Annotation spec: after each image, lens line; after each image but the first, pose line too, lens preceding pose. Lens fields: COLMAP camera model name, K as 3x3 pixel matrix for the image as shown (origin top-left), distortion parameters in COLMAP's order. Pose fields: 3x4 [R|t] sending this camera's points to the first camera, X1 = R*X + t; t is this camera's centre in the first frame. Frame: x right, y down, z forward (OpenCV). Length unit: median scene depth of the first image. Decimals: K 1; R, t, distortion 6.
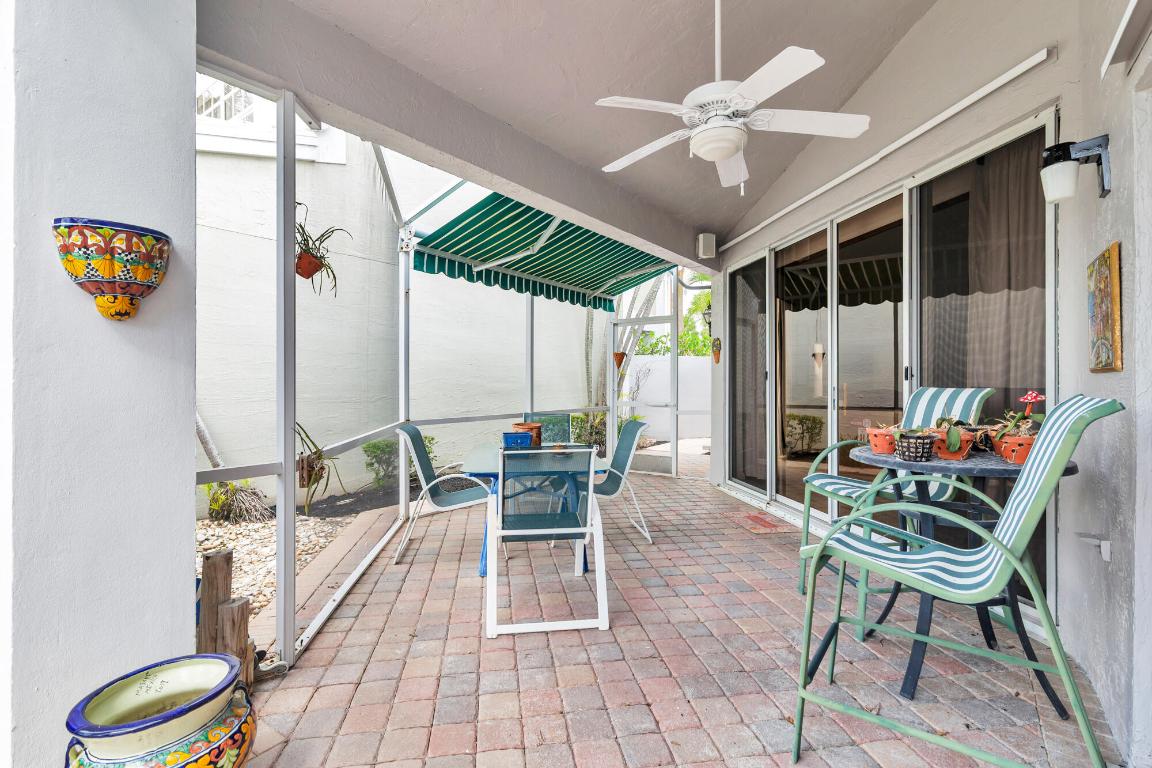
lens RADIAL K [[541.0, 0, 549.6], [0, 541.0, 369.5], [0, 0, 1]] dist [0.006096, -0.002179]
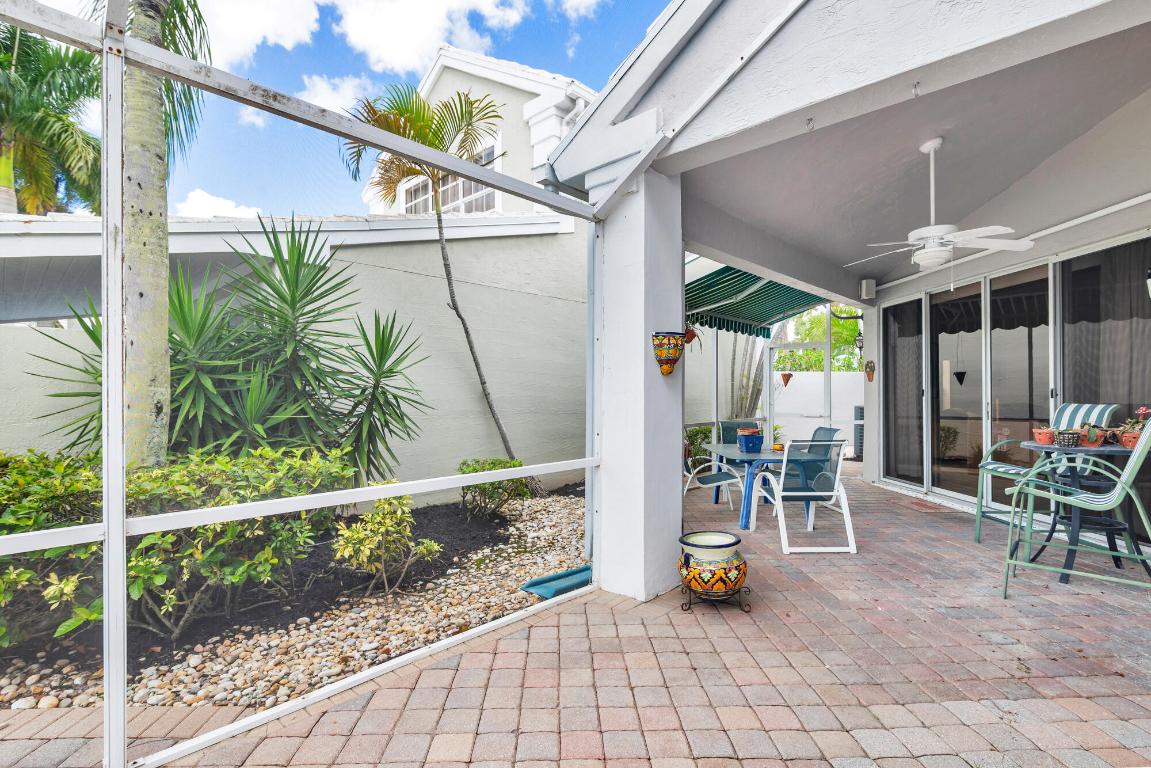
lens RADIAL K [[540.5, 0, 567.6], [0, 540.5, 382.1], [0, 0, 1]] dist [0.006096, -0.002179]
pose [[0.992986, -0.007315, -0.118003, -0.428043], [0.007462, 0.999972, 0.000812, -0.032578], [0.117994, -0.001687, 0.993013, -0.550865]]
